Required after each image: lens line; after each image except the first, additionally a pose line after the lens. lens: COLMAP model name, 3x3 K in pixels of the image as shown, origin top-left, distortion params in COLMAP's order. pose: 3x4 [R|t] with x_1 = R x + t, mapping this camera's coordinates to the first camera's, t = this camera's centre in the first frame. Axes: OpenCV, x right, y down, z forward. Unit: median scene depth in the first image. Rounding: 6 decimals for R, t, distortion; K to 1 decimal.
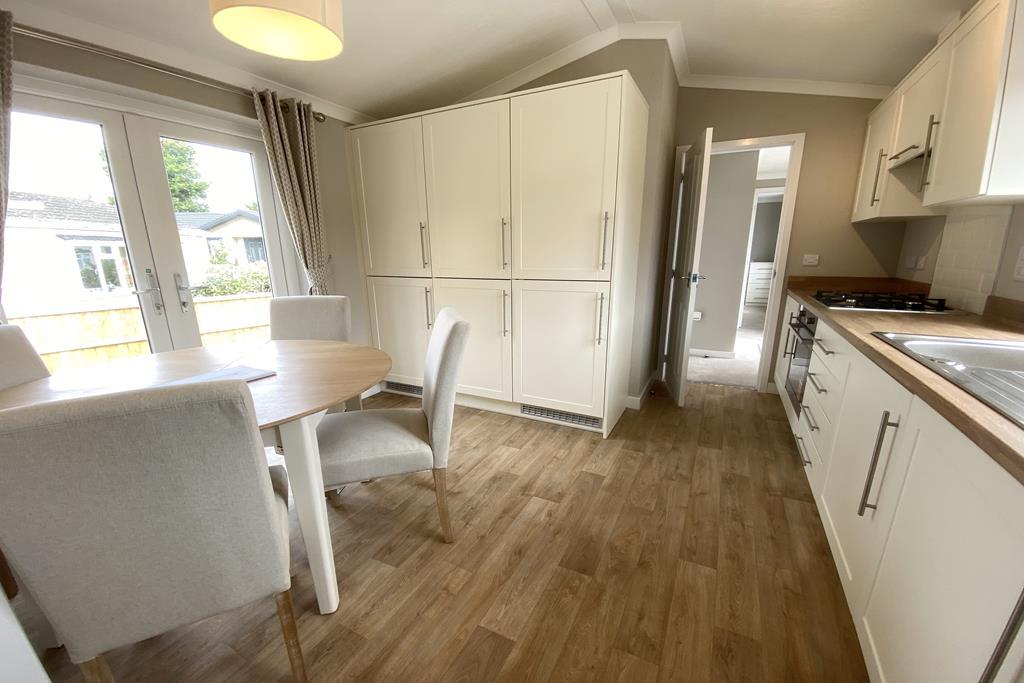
lens RADIAL K [[404.9, 0, 506.4], [0, 404.9, 355.1], [0, 0, 1]] dist [-0.001813, -0.000297]
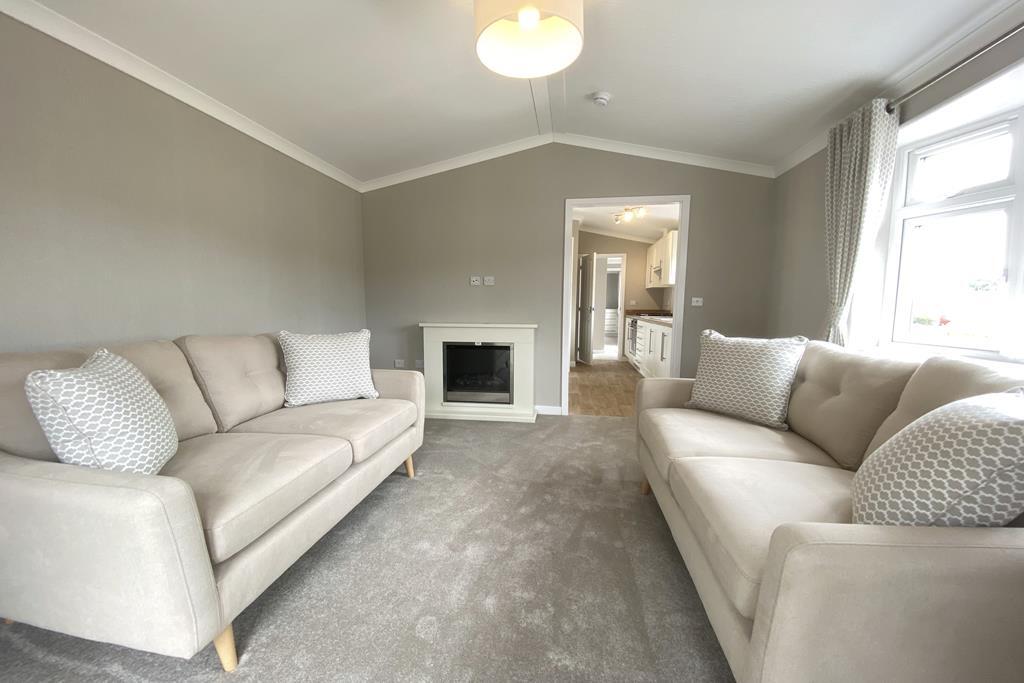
lens RADIAL K [[404.9, 0, 506.4], [0, 404.9, 355.1], [0, 0, 1]] dist [-0.001813, -0.000297]
pose [[0.949002, -0.021182, 0.314557, -0.791202], [0.064094, 0.989867, -0.126712, 0.352606], [-0.308685, 0.140411, 0.940743, -1.072816]]
